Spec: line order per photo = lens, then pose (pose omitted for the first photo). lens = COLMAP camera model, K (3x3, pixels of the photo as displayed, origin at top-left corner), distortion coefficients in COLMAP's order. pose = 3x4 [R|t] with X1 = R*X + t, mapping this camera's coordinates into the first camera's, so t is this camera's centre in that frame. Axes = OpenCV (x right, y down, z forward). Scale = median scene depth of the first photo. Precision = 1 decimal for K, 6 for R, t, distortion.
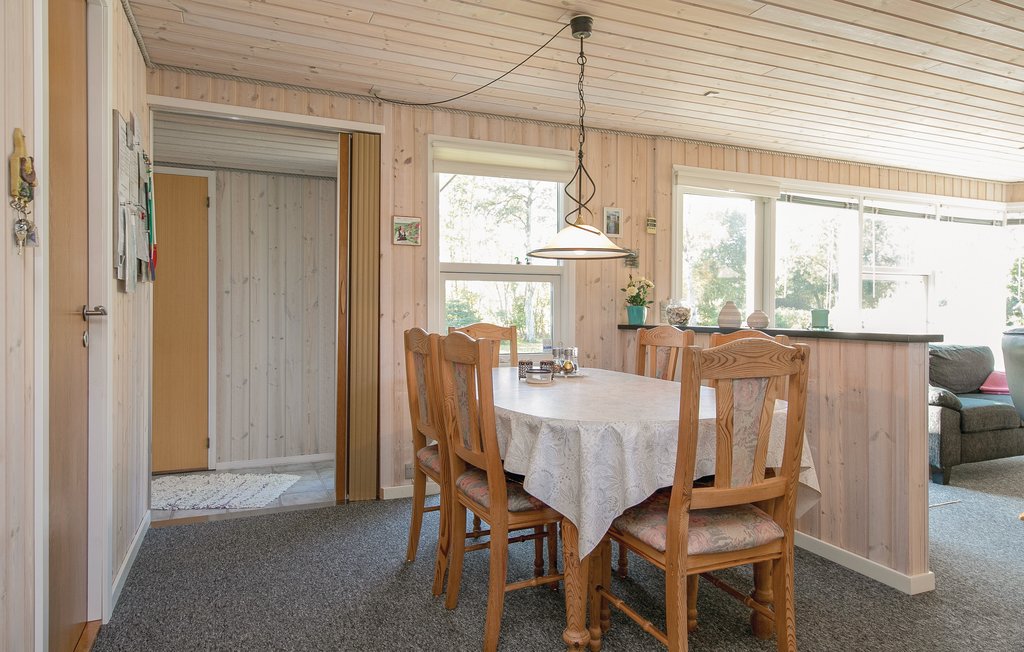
lens RADIAL K [[629.0, 0, 514.4], [0, 629.0, 322.4], [0, 0, 1]] dist [0.014898, -0.001220]
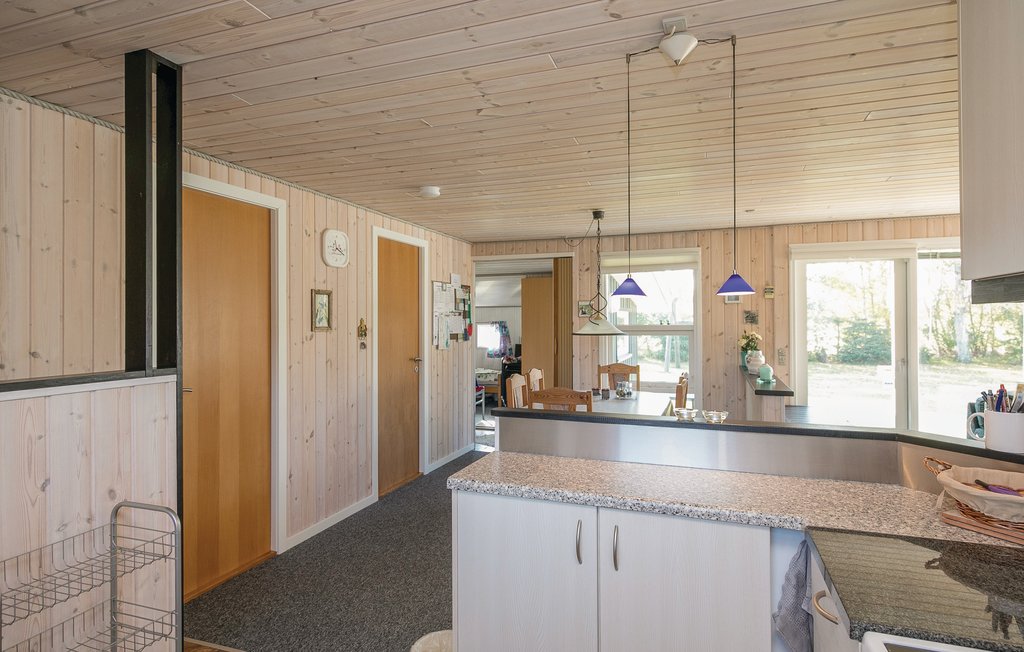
lens RADIAL K [[553.1, 0, 510.0], [0, 553.1, 326.8], [0, 0, 1]] dist [-0.001756, -0.000680]
pose [[0.726713, -0.003117, -0.686934, 0.710191], [-0.003230, 0.999963, -0.007955, -0.078681], [0.686934, 0.008000, 0.726676, -0.267564]]
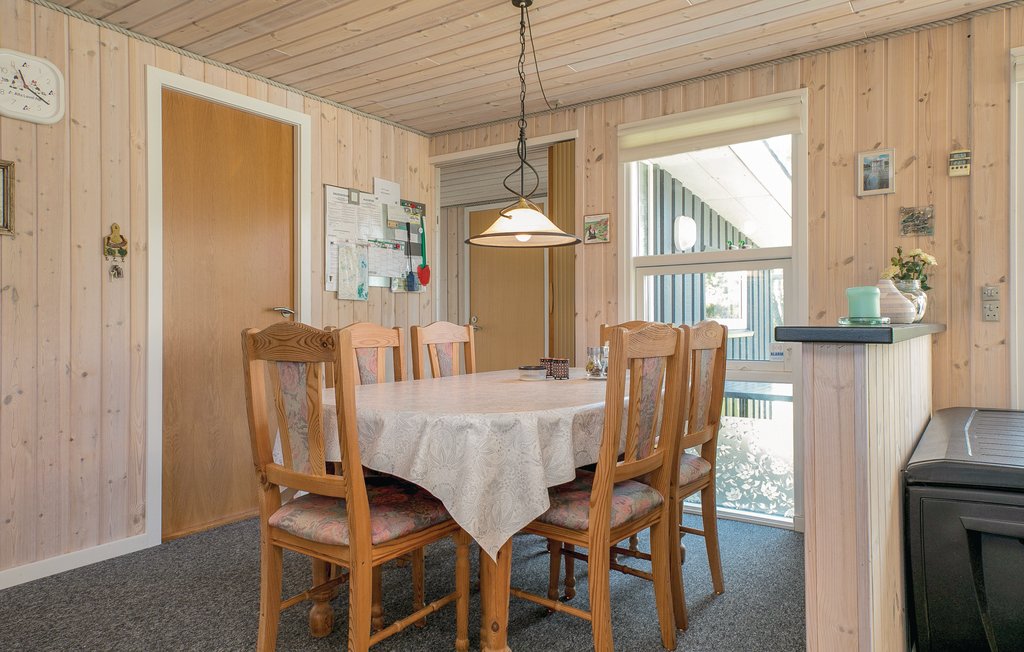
lens RADIAL K [[664.5, 0, 508.8], [0, 664.5, 326.0], [0, 0, 1]] dist [0.022389, 0.002161]
pose [[0.519991, -0.001830, -0.854170, 0.623267], [-0.008927, 0.999931, -0.007577, 0.016032], [0.854125, 0.011565, 0.519939, 0.323350]]
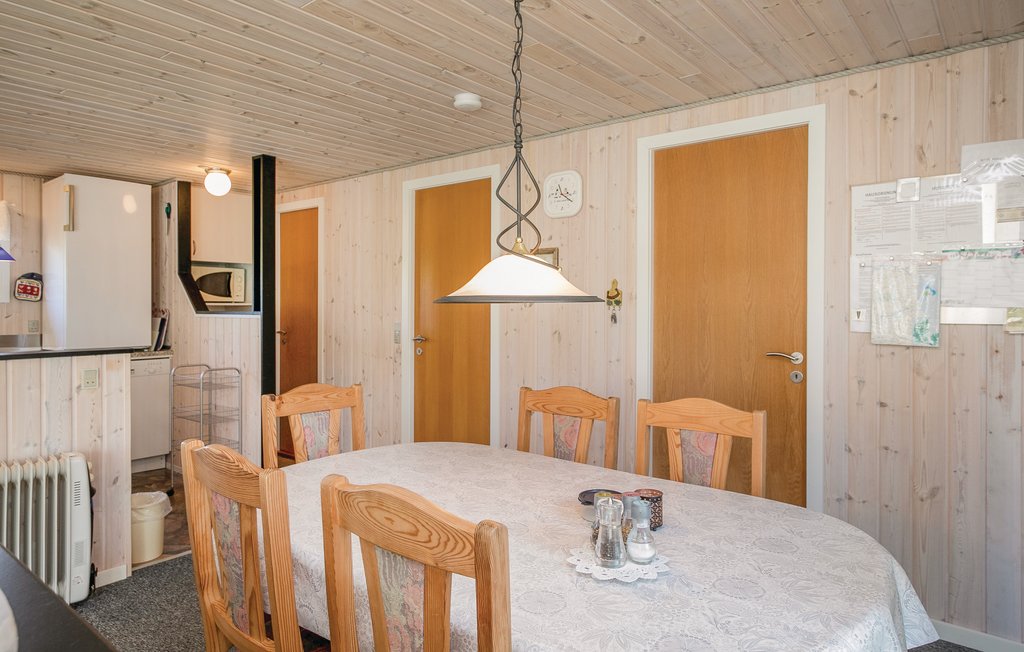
lens RADIAL K [[626.8, 0, 522.0], [0, 626.8, 310.9], [0, 0, 1]] dist [0.007658, -0.001759]
pose [[-0.882938, -0.006407, -0.469446, 0.261879], [-0.016366, 0.999719, 0.017136, -0.071908], [0.469205, 0.022813, -0.882795, 1.056668]]
